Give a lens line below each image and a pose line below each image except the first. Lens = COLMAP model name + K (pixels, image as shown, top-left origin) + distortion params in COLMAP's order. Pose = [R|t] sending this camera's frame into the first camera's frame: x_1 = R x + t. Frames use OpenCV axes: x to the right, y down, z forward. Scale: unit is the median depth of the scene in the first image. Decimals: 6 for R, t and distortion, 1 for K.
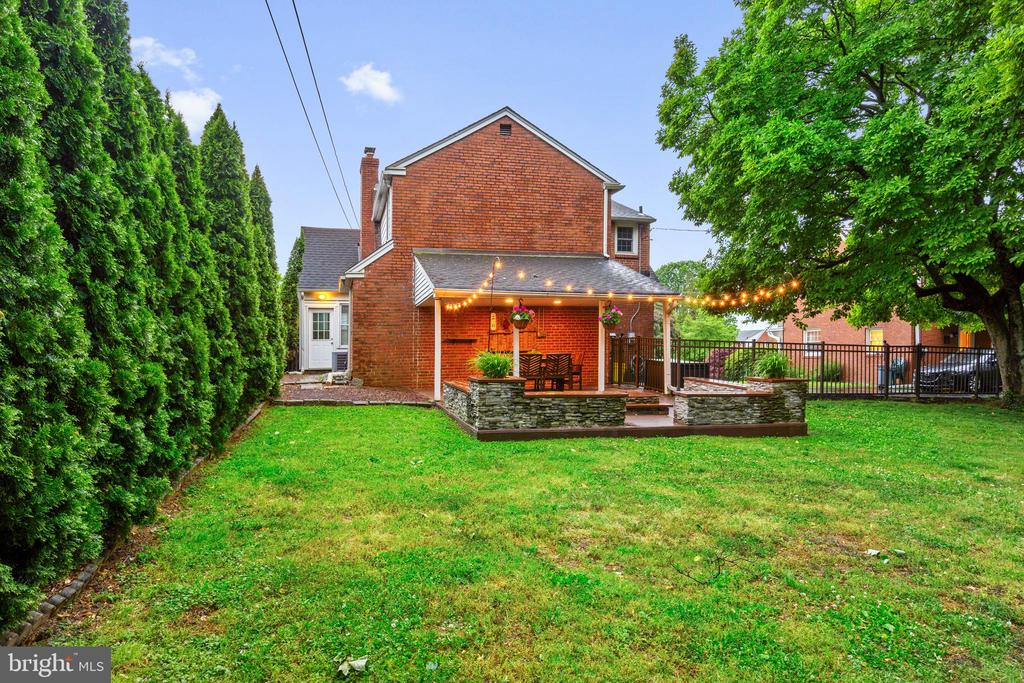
lens RADIAL K [[595.2, 0, 511.6], [0, 595.2, 362.9], [0, 0, 1]] dist [-0.000606, 0.000521]
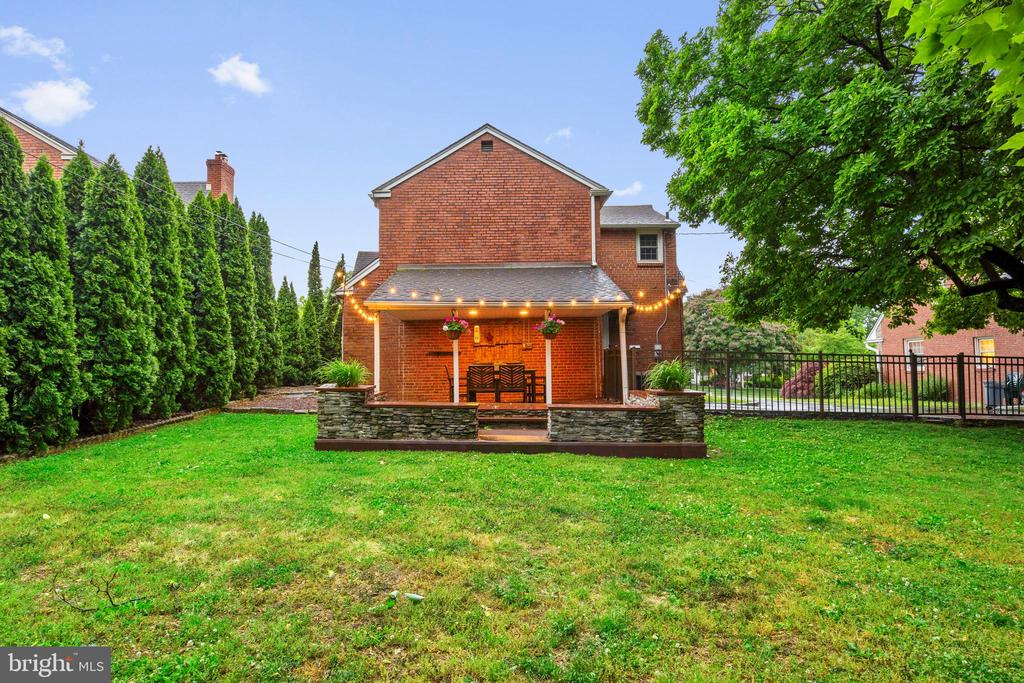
lens RADIAL K [[580.8, 0, 512.0], [0, 580.8, 341.5], [0, 0, 1]] dist [0.002987, 0.000422]
pose [[0.968105, -0.011342, -0.250288, 0.277629], [-0.004777, 0.997958, -0.063699, 0.005590], [0.250500, 0.062863, 0.966074, 0.070455]]
